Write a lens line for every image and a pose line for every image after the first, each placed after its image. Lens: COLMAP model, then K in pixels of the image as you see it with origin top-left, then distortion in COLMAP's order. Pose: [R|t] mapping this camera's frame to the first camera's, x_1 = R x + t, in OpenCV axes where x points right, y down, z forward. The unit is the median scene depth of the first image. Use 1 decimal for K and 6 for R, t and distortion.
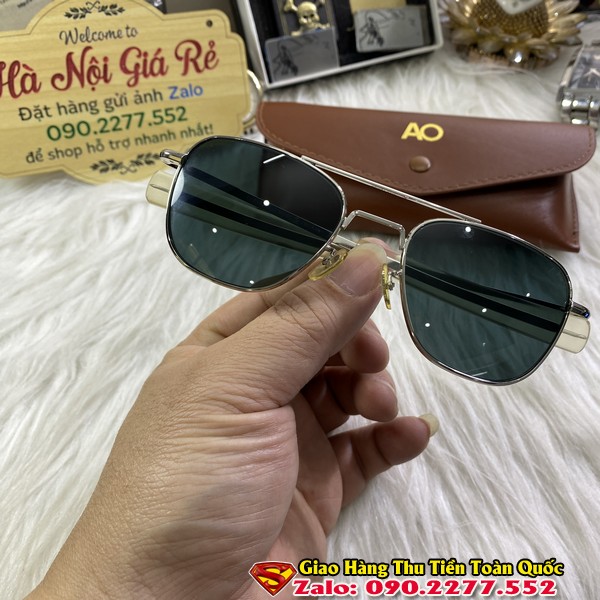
lens RADIAL K [[617.2, 0, 300.0], [0, 617.2, 300.0], [0, 0, 1]] dist [-0.025760, -0.004680]
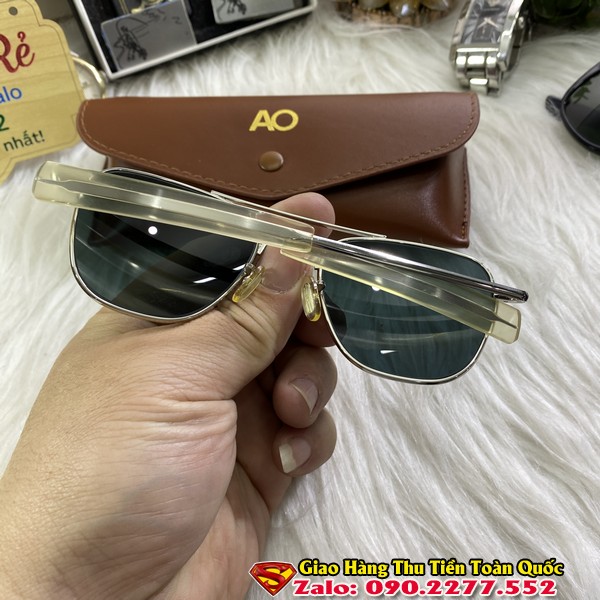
lens RADIAL K [[617.2, 0, 300.0], [0, 617.2, 300.0], [0, 0, 1]] dist [-0.025760, -0.004680]
pose [[0.994529, -0.102721, 0.018993, 0.180282], [0.101330, 0.992818, 0.063592, -0.074888], [-0.025389, -0.061319, 0.997795, 0.139700]]
